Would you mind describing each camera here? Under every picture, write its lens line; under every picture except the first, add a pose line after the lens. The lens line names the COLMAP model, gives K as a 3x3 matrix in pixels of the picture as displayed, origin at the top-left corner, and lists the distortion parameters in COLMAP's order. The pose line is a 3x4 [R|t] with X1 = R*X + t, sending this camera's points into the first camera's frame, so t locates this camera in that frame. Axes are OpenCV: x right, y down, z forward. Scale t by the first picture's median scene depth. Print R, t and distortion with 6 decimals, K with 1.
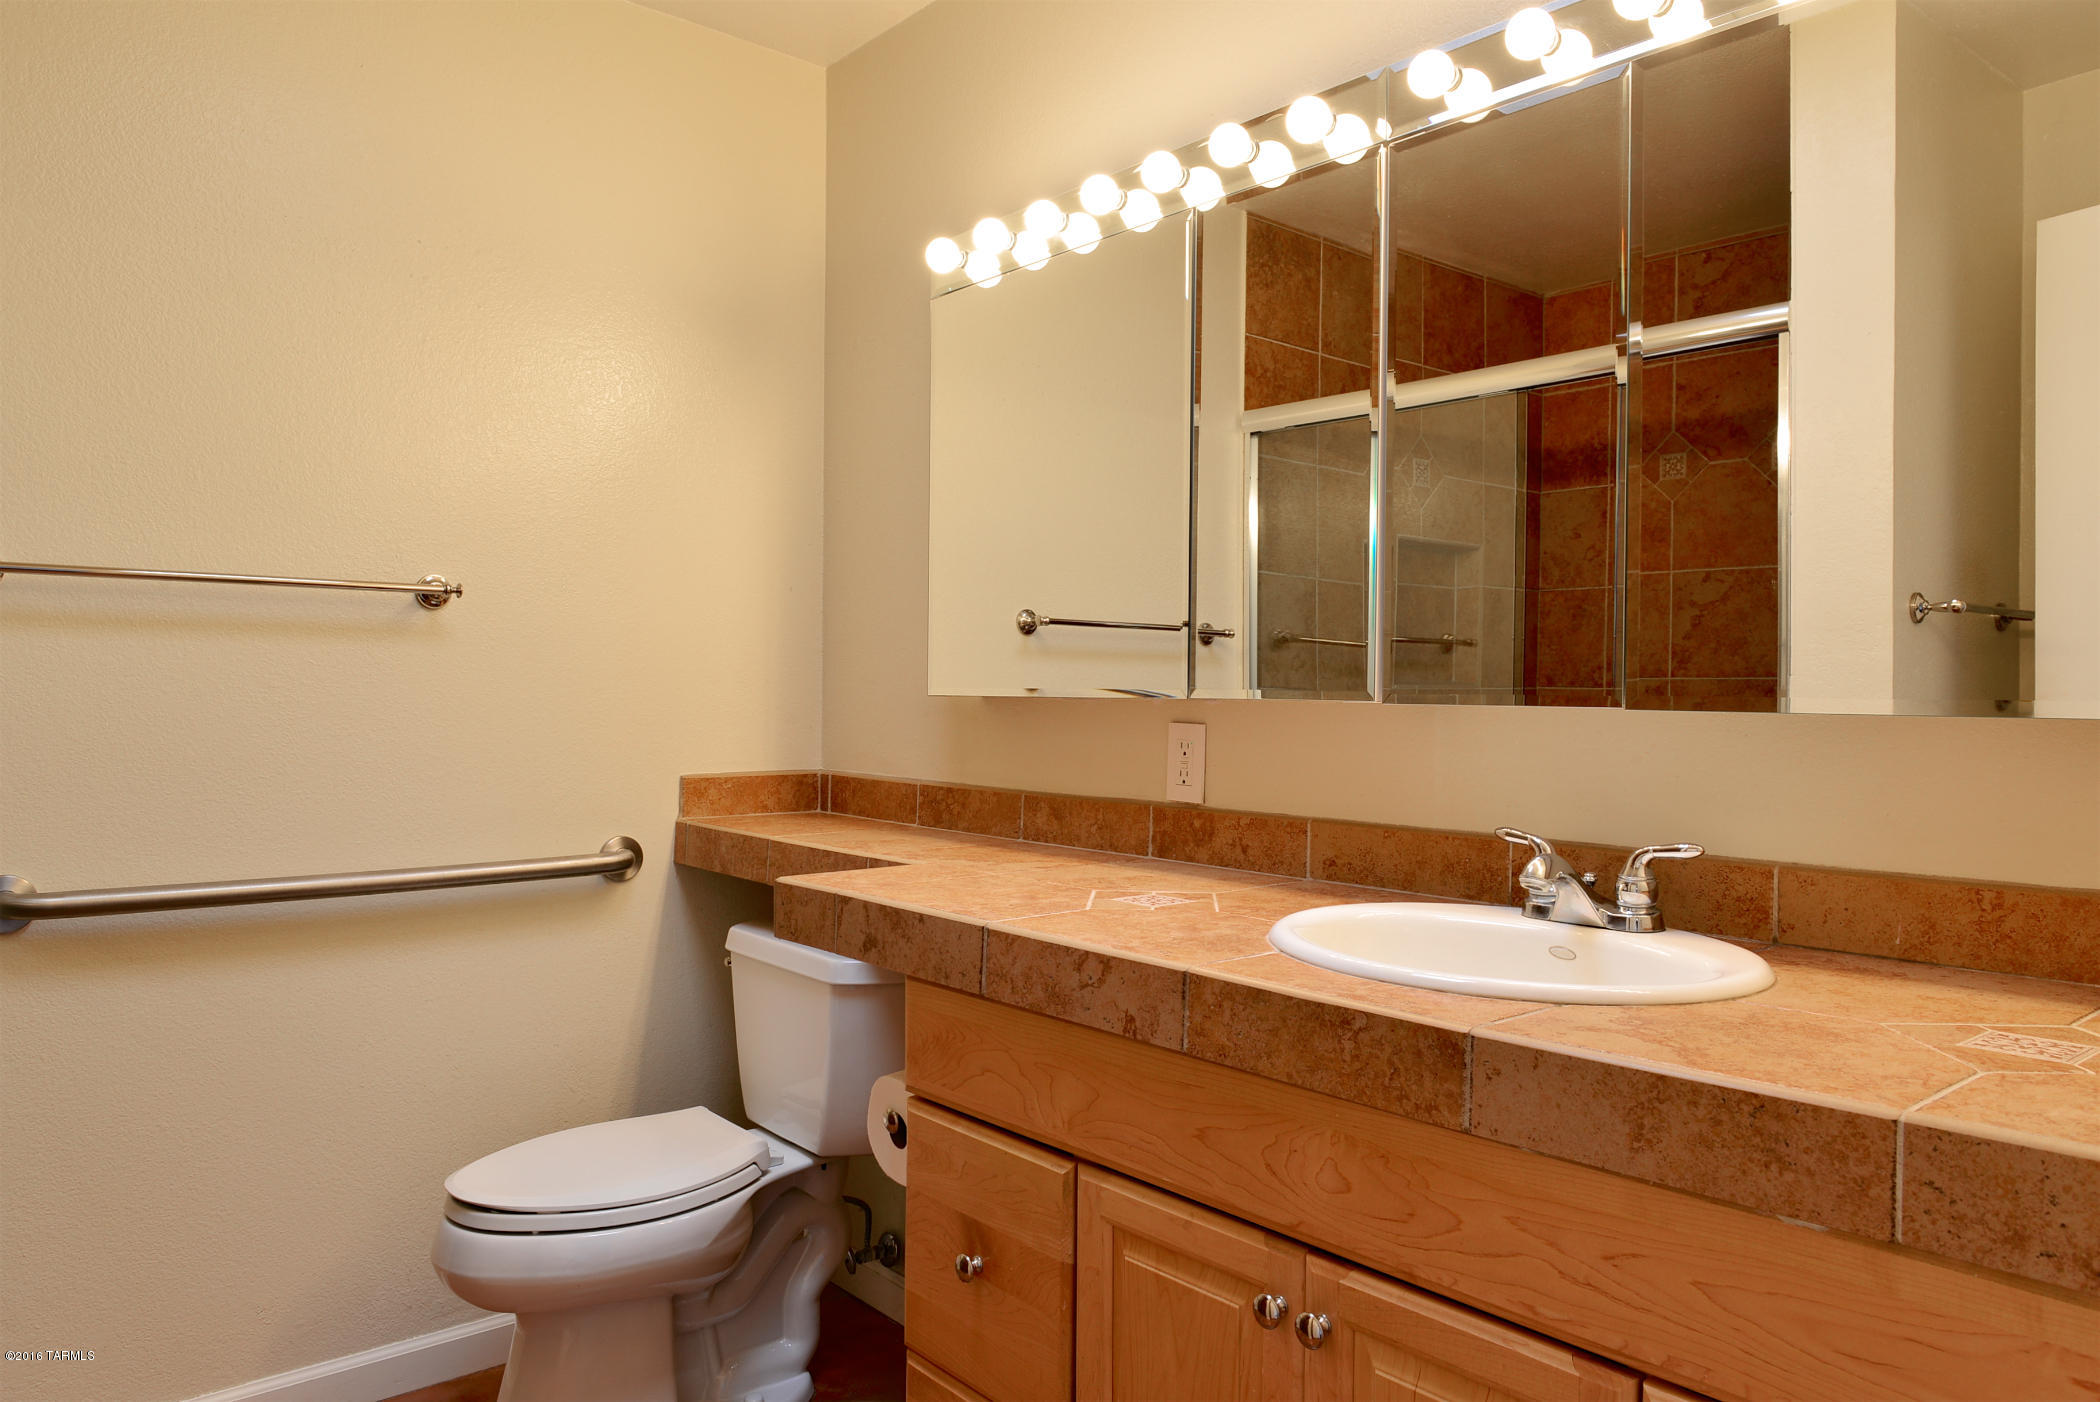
lens RADIAL K [[1414.3, 0, 1075.5], [0, 1414.3, 695.3], [0, 0, 1]] dist [-0.024109, -0.002398]
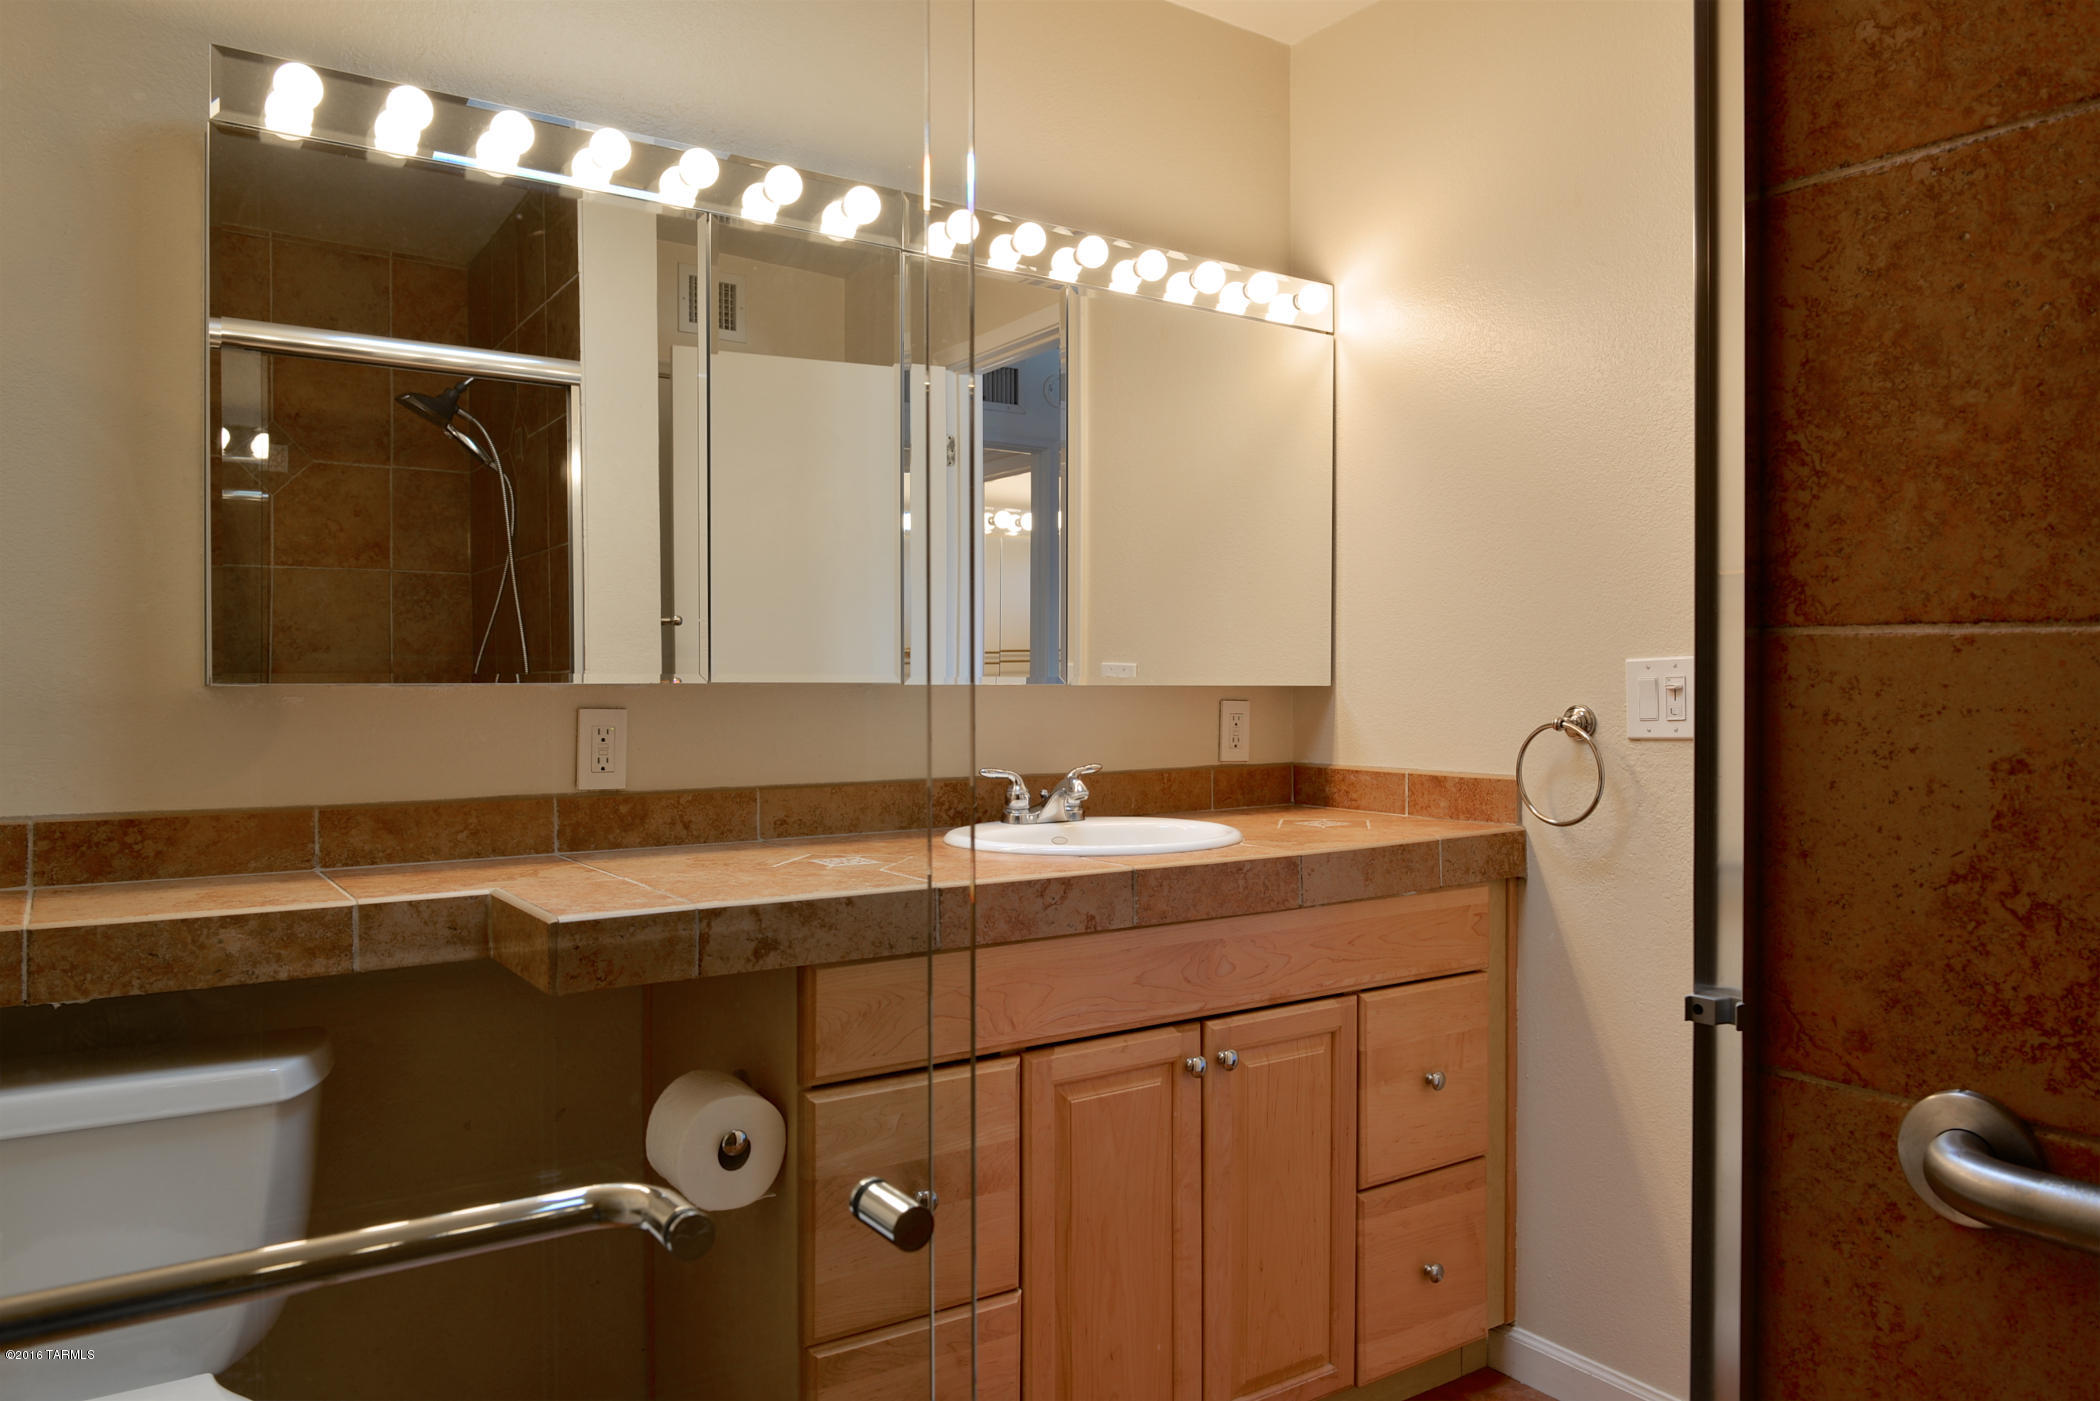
lens RADIAL K [[1414.3, 0, 1075.5], [0, 1414.3, 694.8], [0, 0, 1]] dist [-0.024109, -0.002398]
pose [[0.116452, -0.020538, 0.992984, -1.067603], [0.005209, 0.999785, 0.020068, -0.010064], [-0.993183, 0.002835, 0.116534, 0.700478]]
